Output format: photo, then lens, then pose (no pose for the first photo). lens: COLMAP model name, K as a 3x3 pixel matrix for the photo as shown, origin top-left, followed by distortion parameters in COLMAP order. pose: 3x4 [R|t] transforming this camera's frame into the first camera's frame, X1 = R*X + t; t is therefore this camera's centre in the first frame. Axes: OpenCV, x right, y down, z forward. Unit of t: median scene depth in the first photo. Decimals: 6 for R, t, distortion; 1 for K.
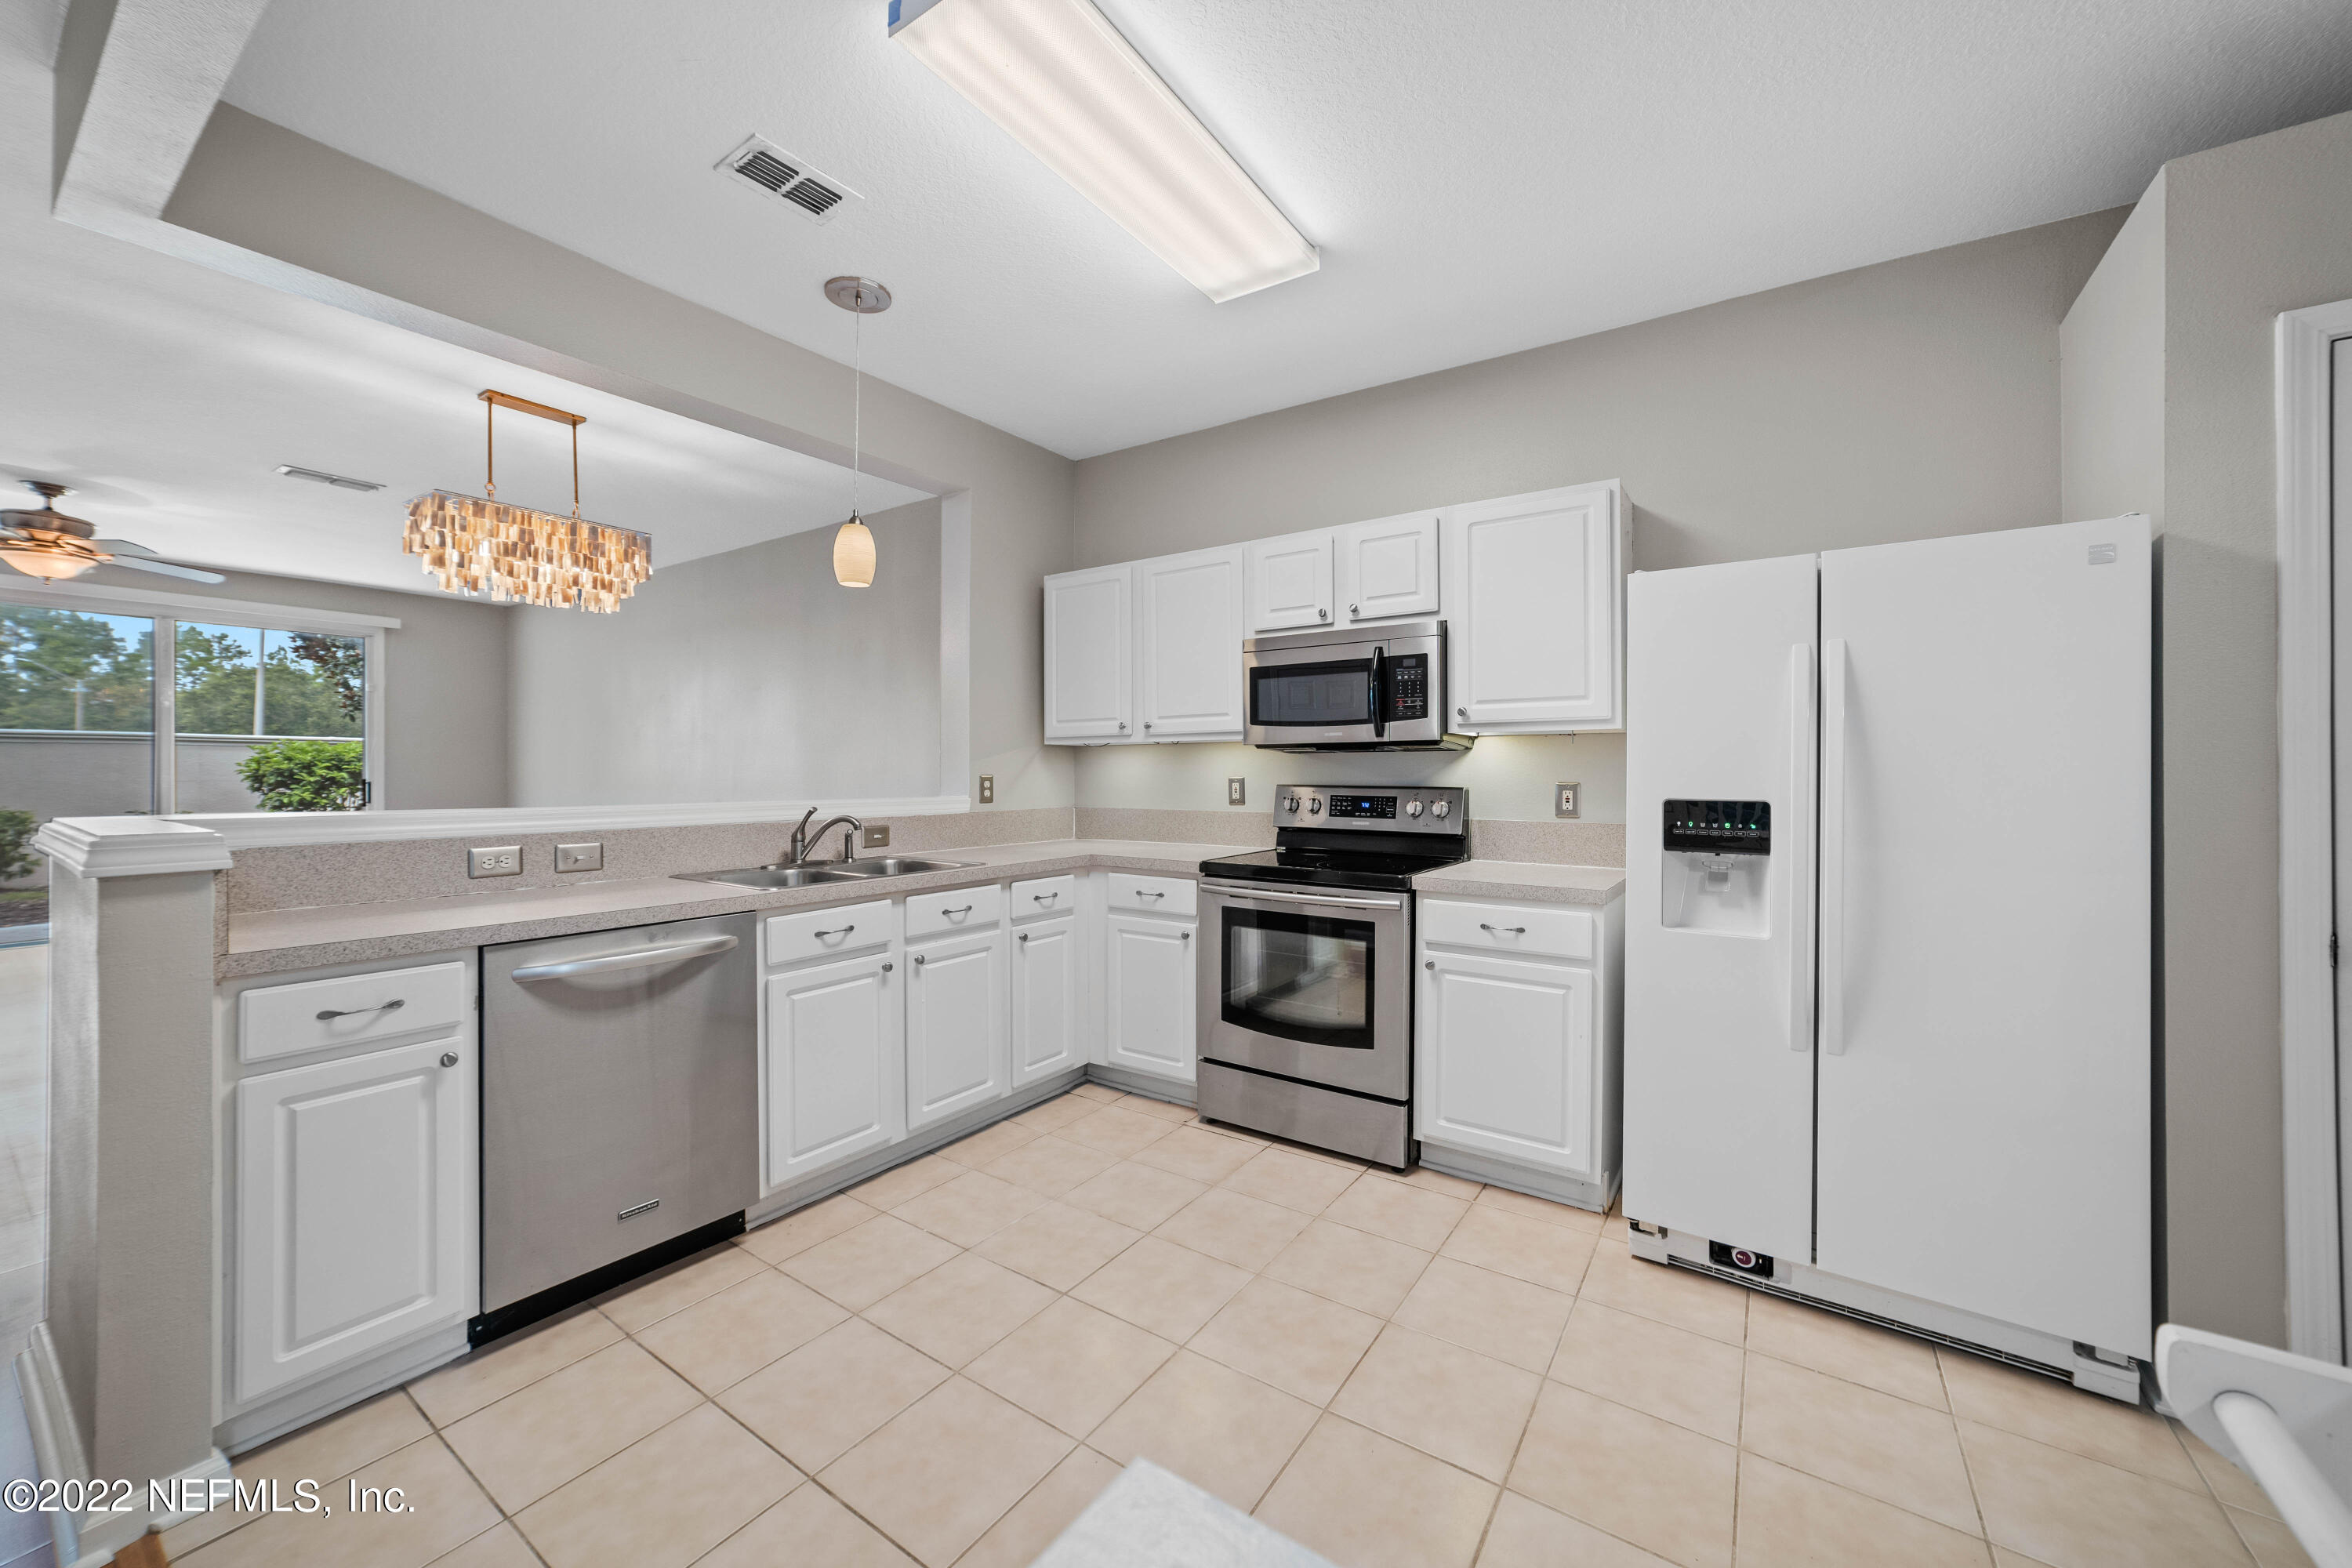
lens RADIAL K [[900.5, 0, 1163.8], [0, 900.5, 769.4], [0, 0, 1]] dist [-0.022231, 0.008401]
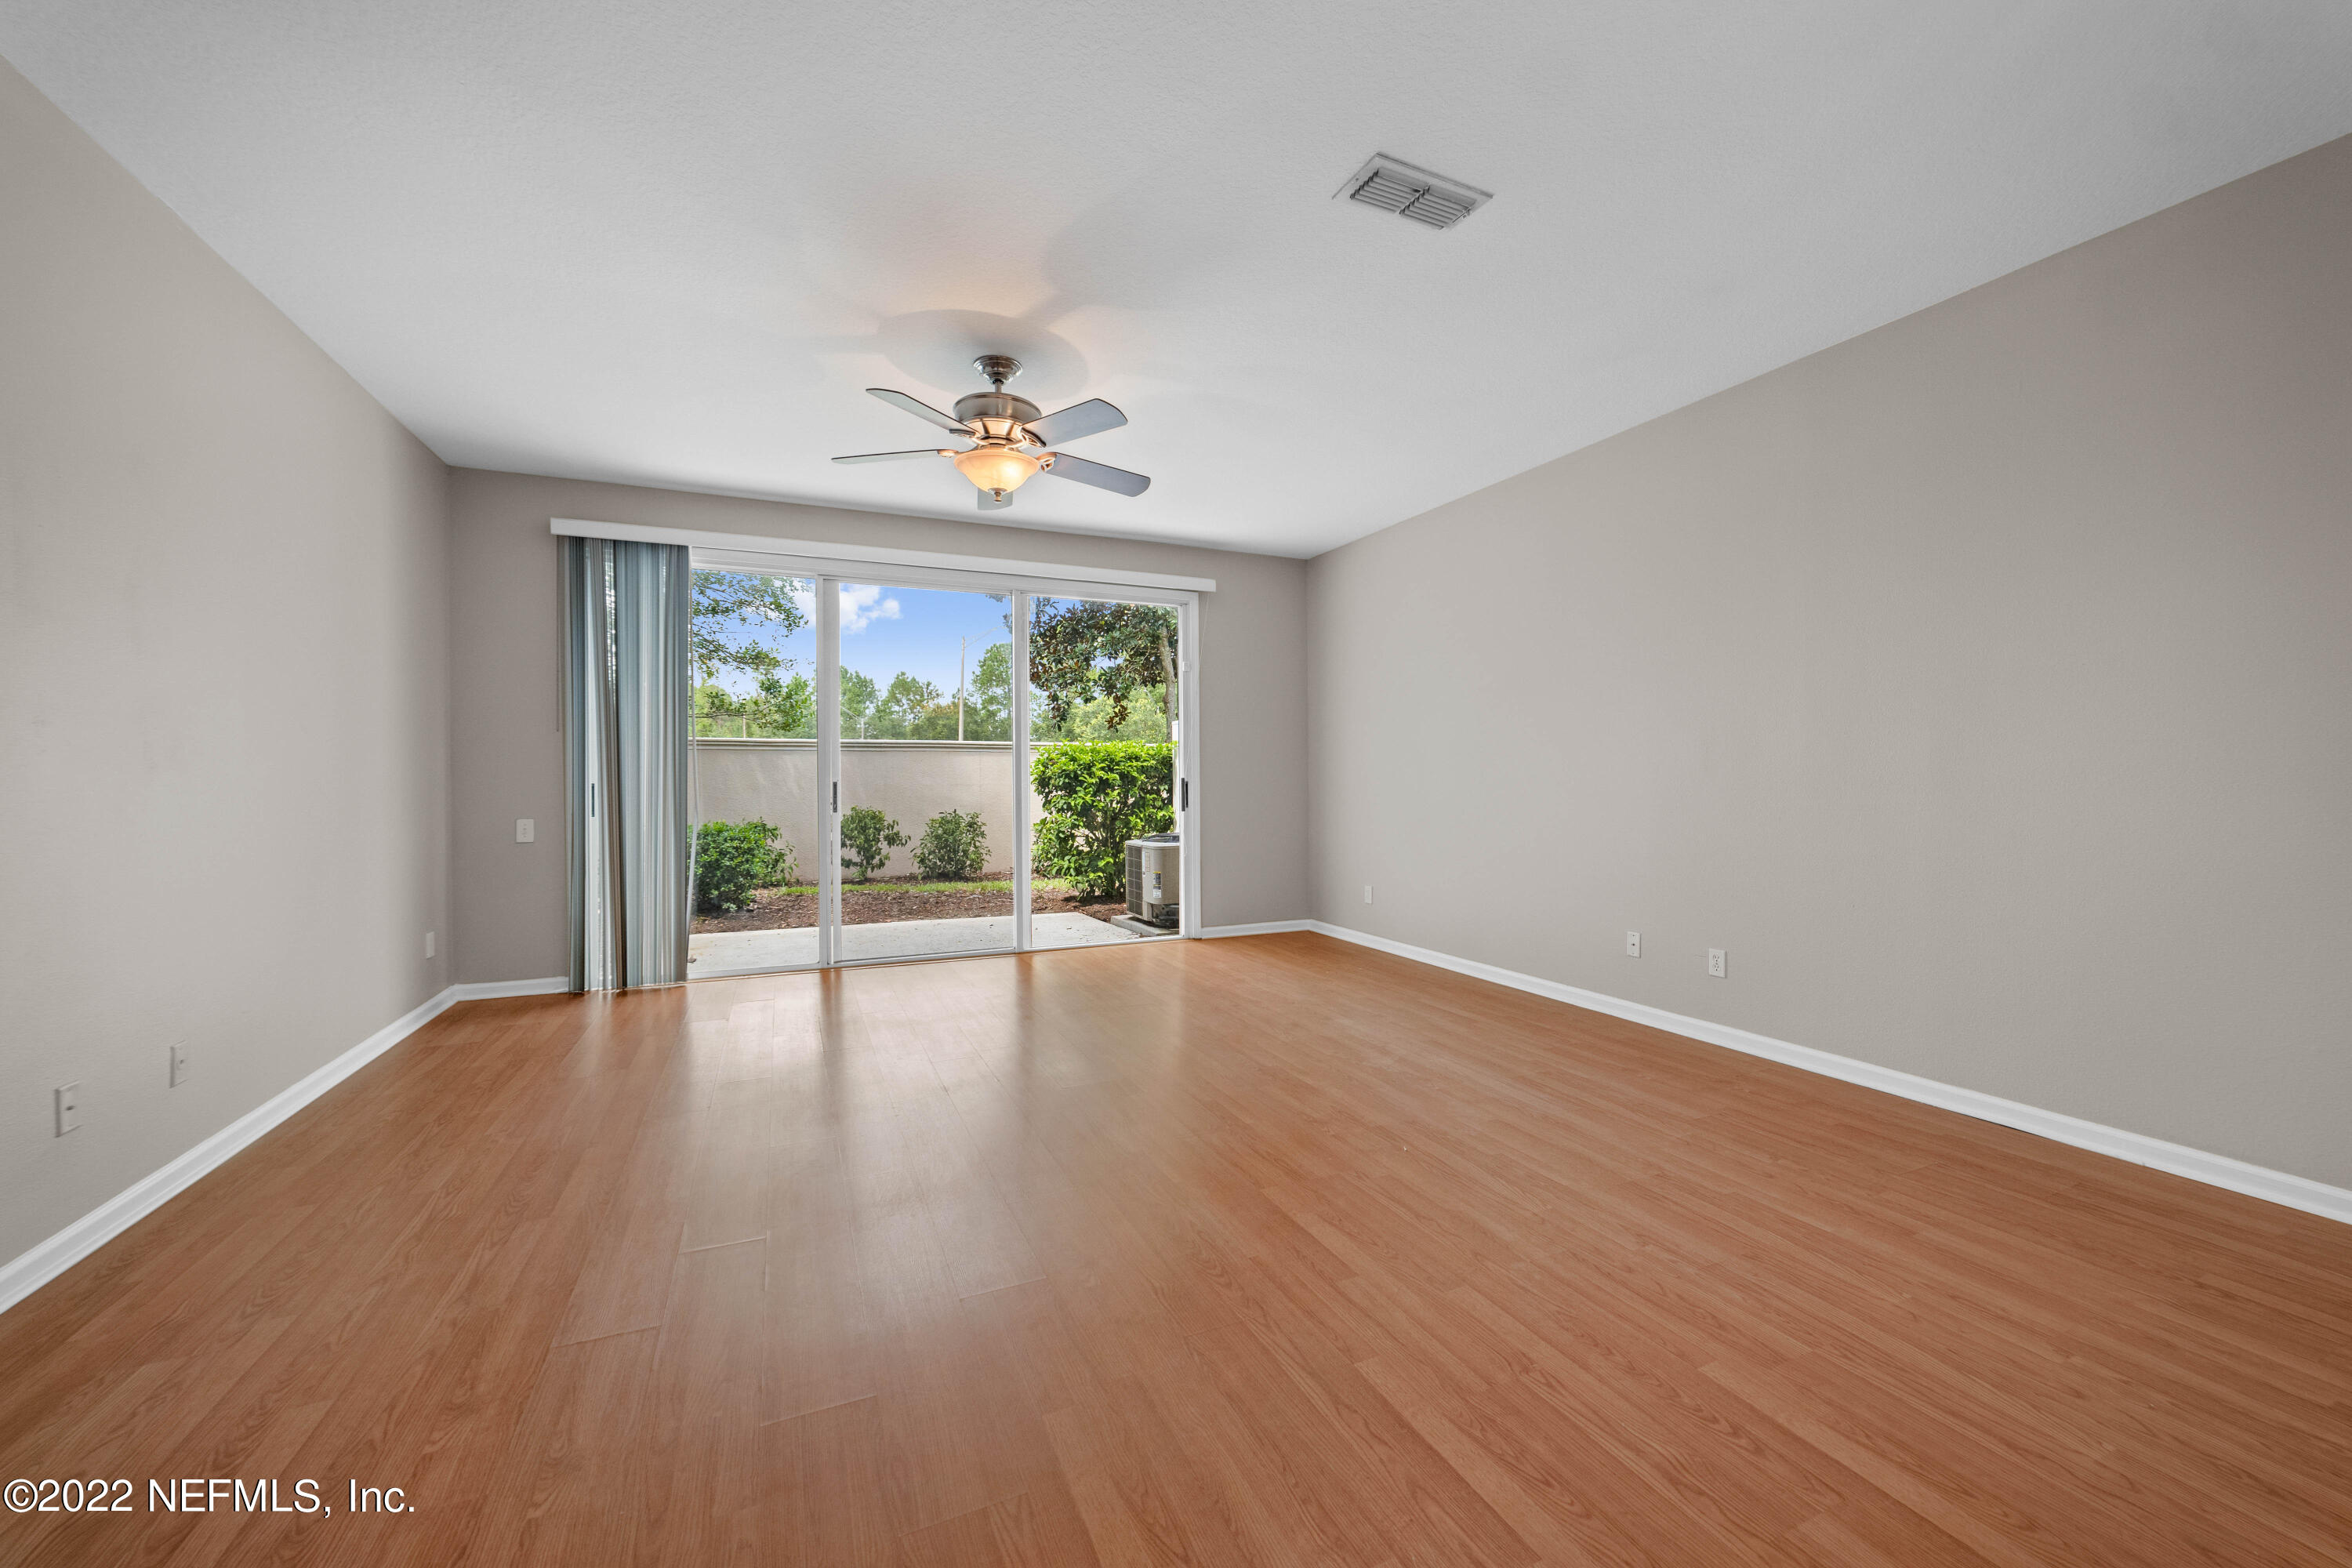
lens RADIAL K [[900.5, 0, 1166.3], [0, 900.5, 772.7], [0, 0, 1]] dist [-0.022231, 0.008401]
pose [[0.851104, -0.011449, -0.524873, -1.157882], [0.008677, 0.999932, -0.007741, 0.032398], [0.524926, 0.002034, 0.851145, 0.687889]]
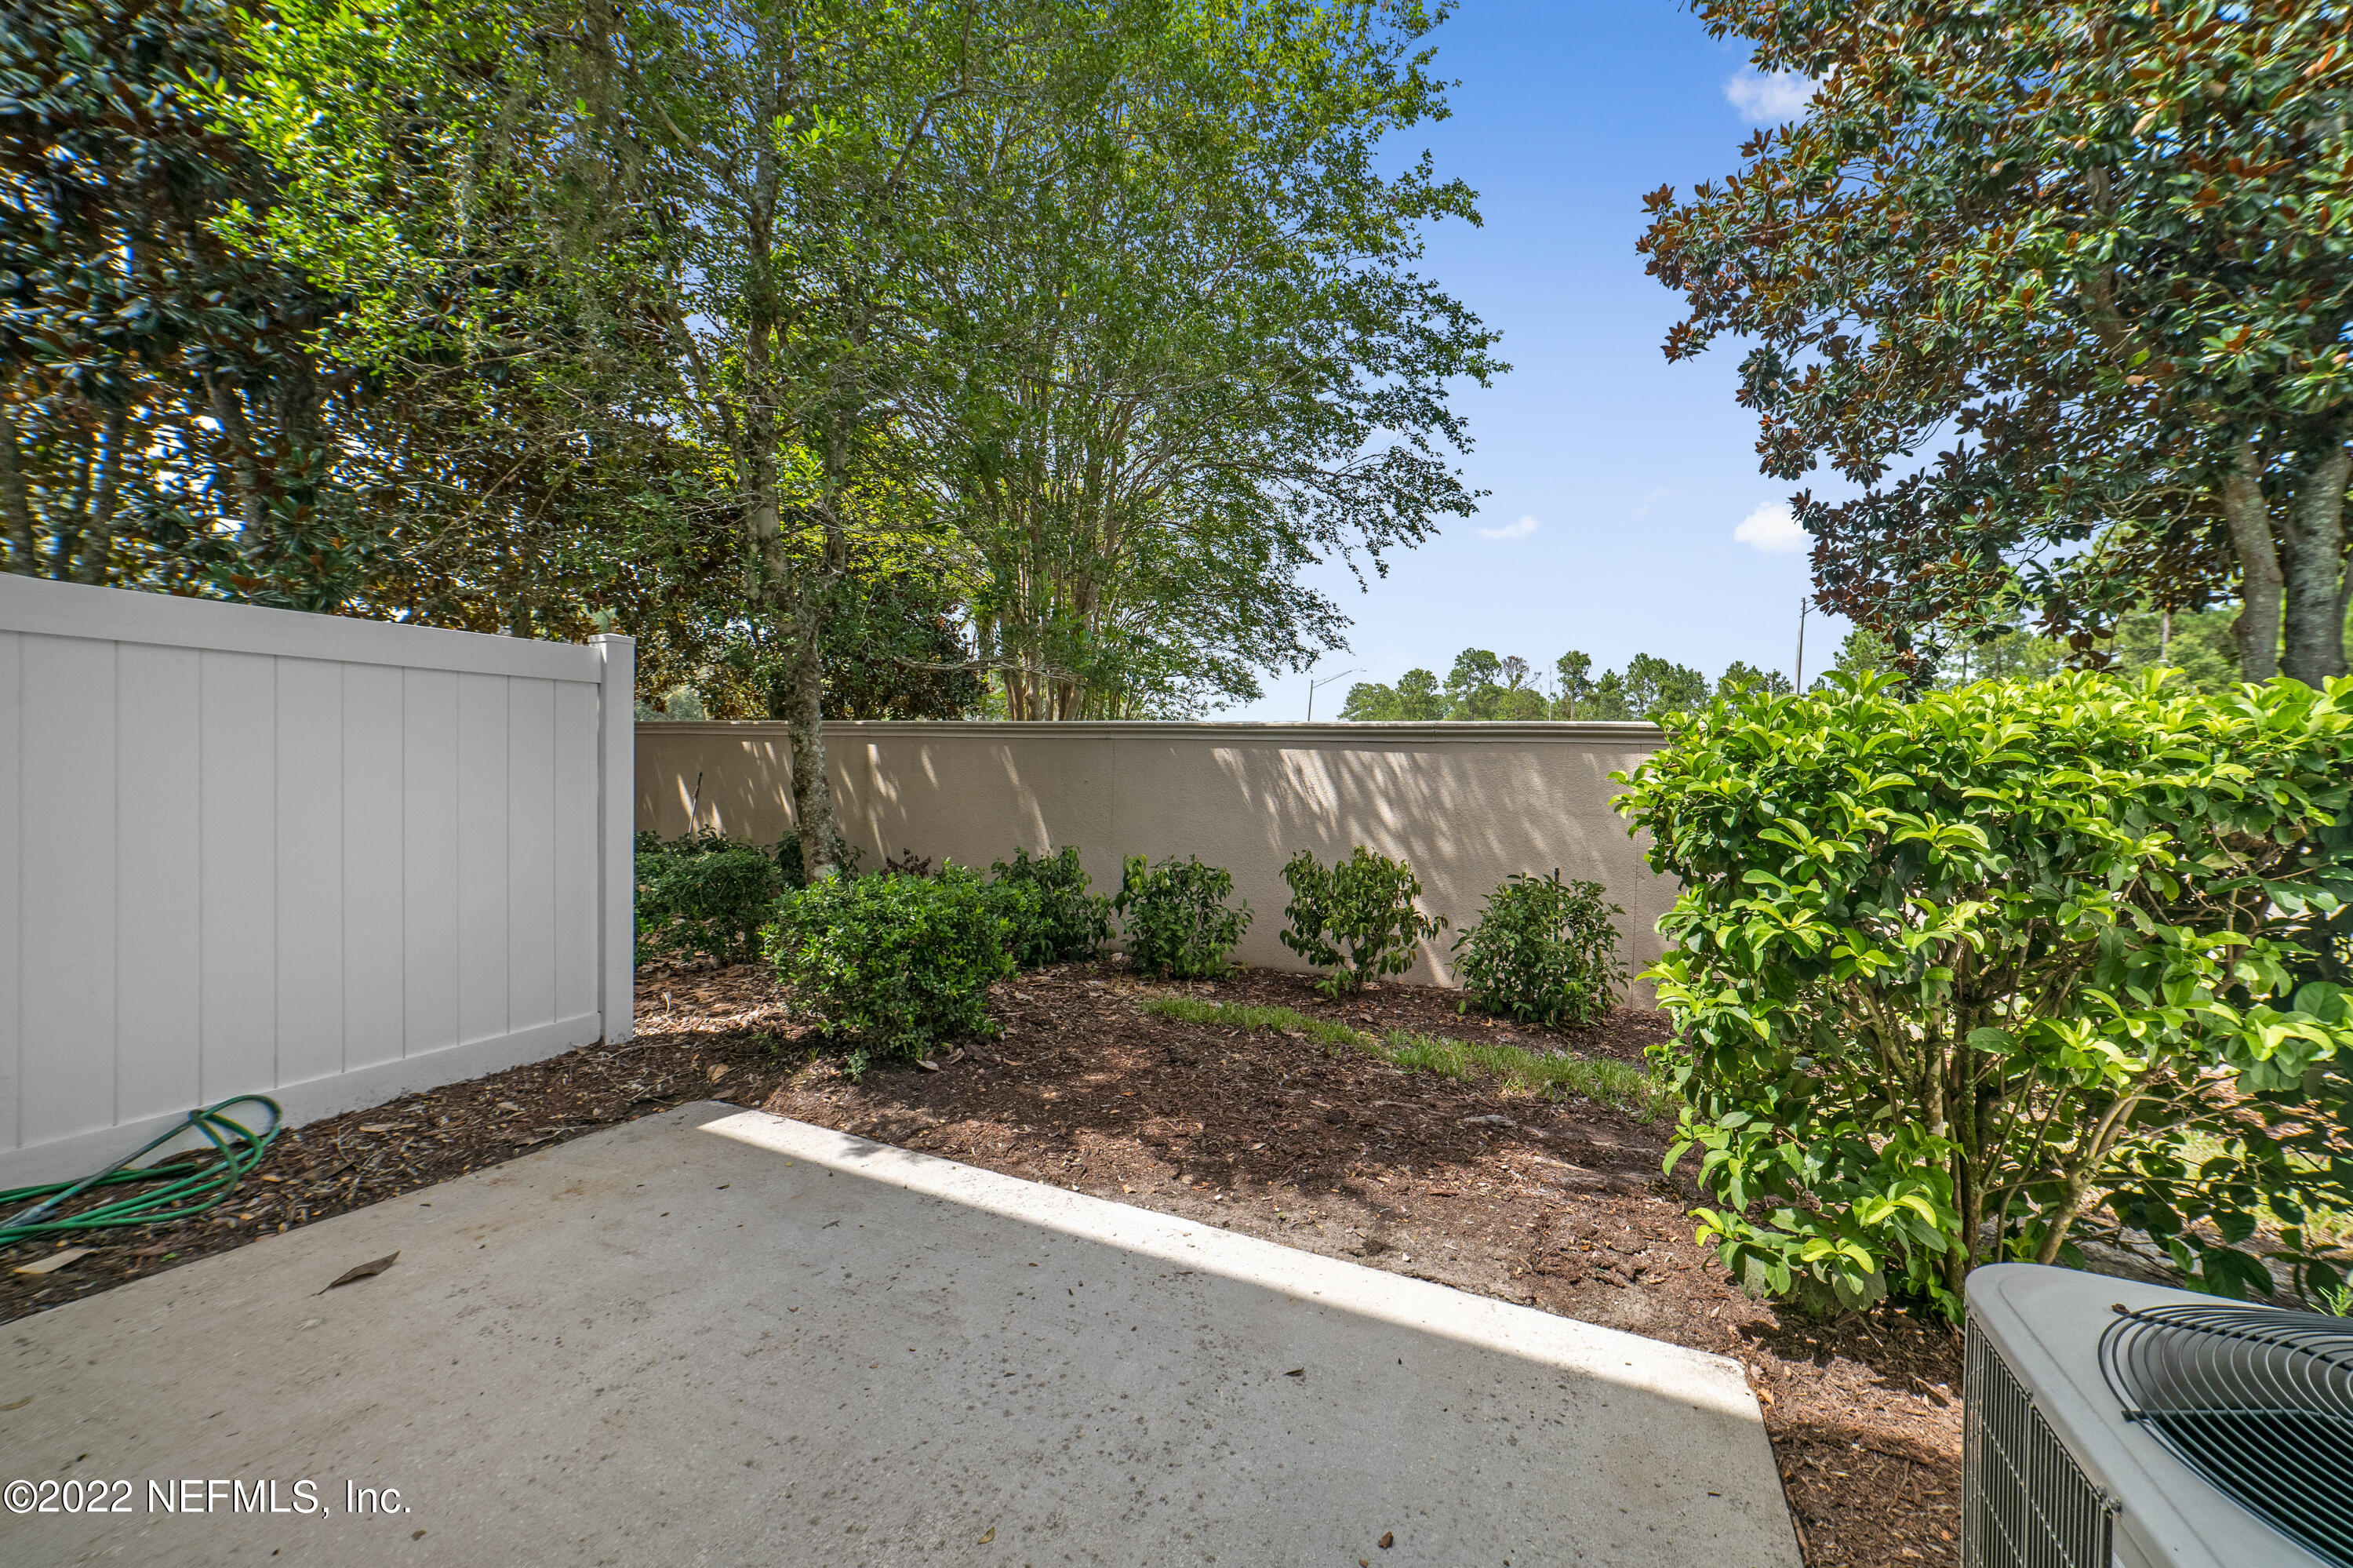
lens RADIAL K [[900.9, 0, 1169.6], [0, 900.9, 788.6], [0, 0, 1]] dist [-0.022231, 0.008401]
pose [[0.153814, 0.015572, -0.987977, -2.233578], [-0.027431, 0.999558, 0.011484, -0.002595], [0.987719, 0.025334, 0.154173, 2.336716]]
